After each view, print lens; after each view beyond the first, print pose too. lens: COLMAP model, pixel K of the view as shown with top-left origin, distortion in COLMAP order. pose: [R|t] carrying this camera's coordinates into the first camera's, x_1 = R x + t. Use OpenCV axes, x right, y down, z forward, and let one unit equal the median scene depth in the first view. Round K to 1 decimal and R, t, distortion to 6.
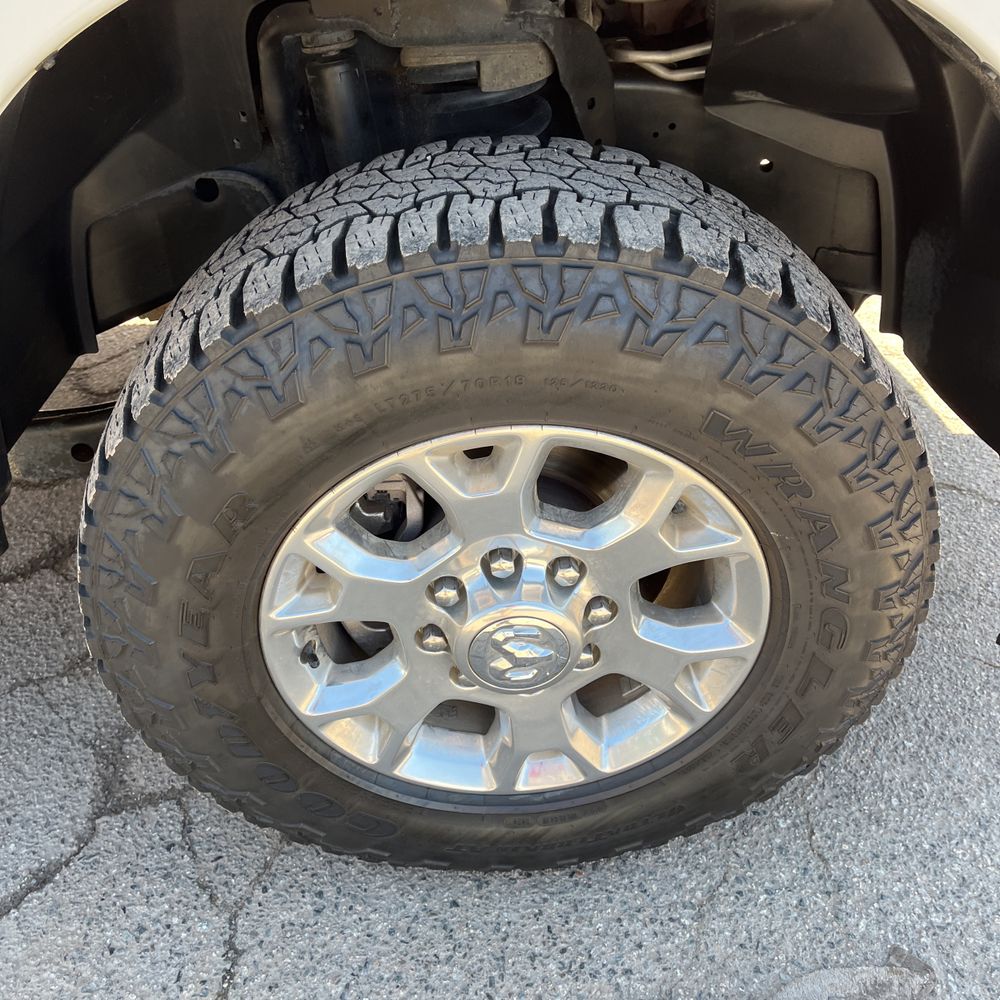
lens RADIAL K [[972.6, 0, 500.0], [0, 972.6, 500.0], [0, 0, 1]] dist [0.010982, -0.002239]
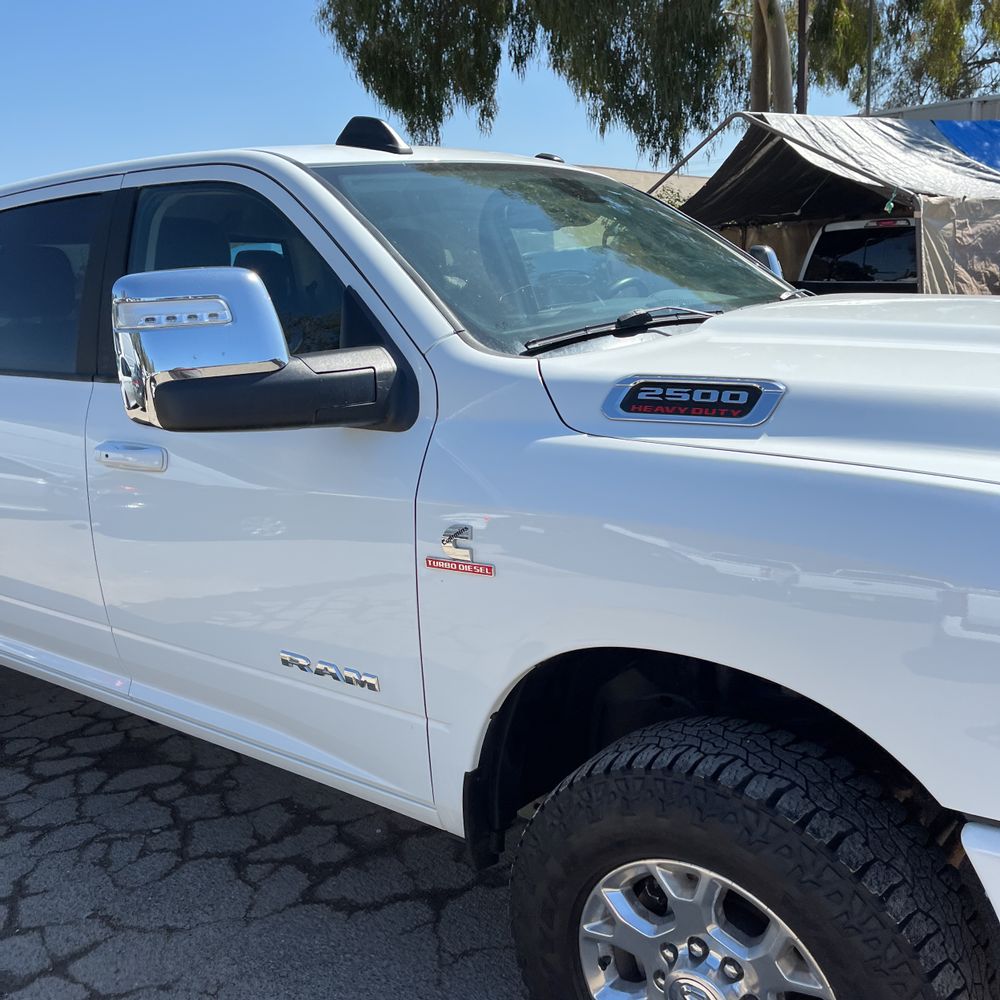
lens RADIAL K [[1043.3, 0, 500.0], [0, 1043.3, 500.0], [0, 0, 1]] dist [0.011288, -0.002213]
pose [[0.743715, 0.111684, -0.659102, 1.028764], [-0.363046, 0.895358, -0.257935, -0.048790], [0.561325, 0.431115, 0.706438, -1.037330]]
